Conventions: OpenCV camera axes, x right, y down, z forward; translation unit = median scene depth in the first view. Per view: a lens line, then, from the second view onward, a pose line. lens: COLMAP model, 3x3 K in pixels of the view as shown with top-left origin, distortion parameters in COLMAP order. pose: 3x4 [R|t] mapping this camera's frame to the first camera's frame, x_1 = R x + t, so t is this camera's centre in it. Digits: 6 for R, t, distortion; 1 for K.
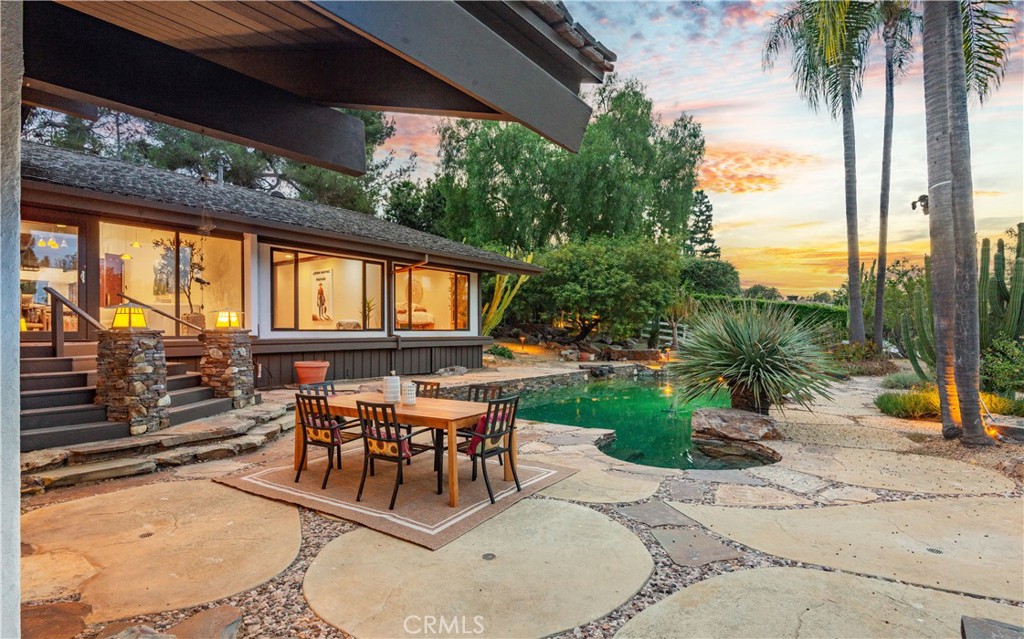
lens RADIAL K [[539.6, 0, 510.9], [0, 539.6, 335.2], [0, 0, 1]] dist [-0.001671, -0.003047]
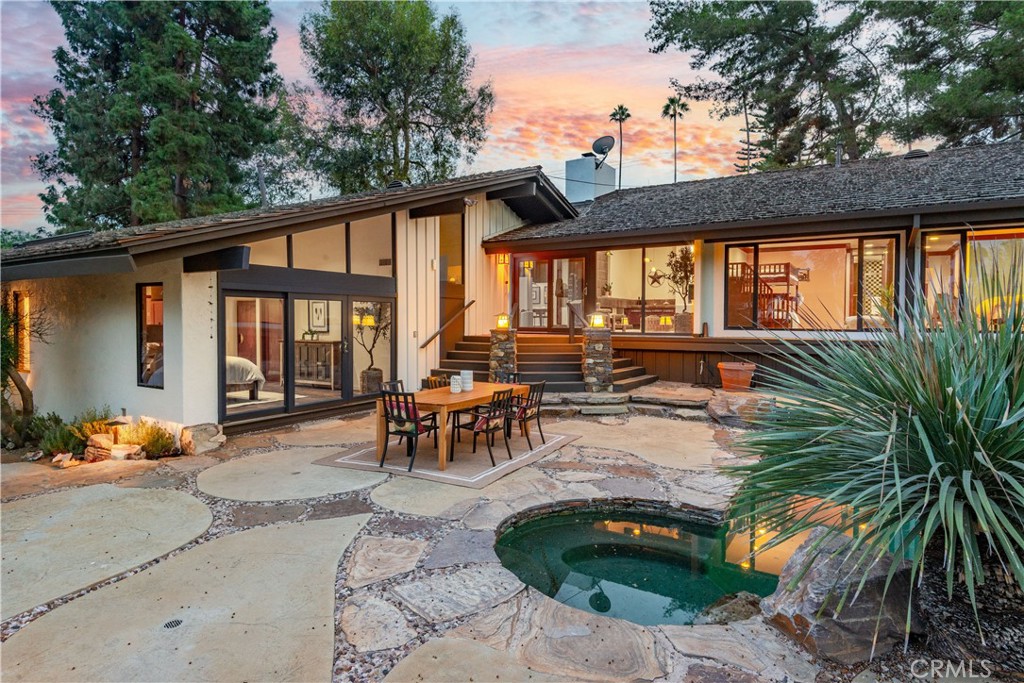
lens RADIAL K [[599.3, 0, 512.0], [0, 599.3, 341.5], [0, 0, 1]] dist [-0.001033, 0.000604]
pose [[0.055615, 0.040983, -0.997611, 0.847851], [-0.007618, 0.999146, 0.040621, -0.035522], [0.998423, 0.005340, 0.055880, 0.724524]]
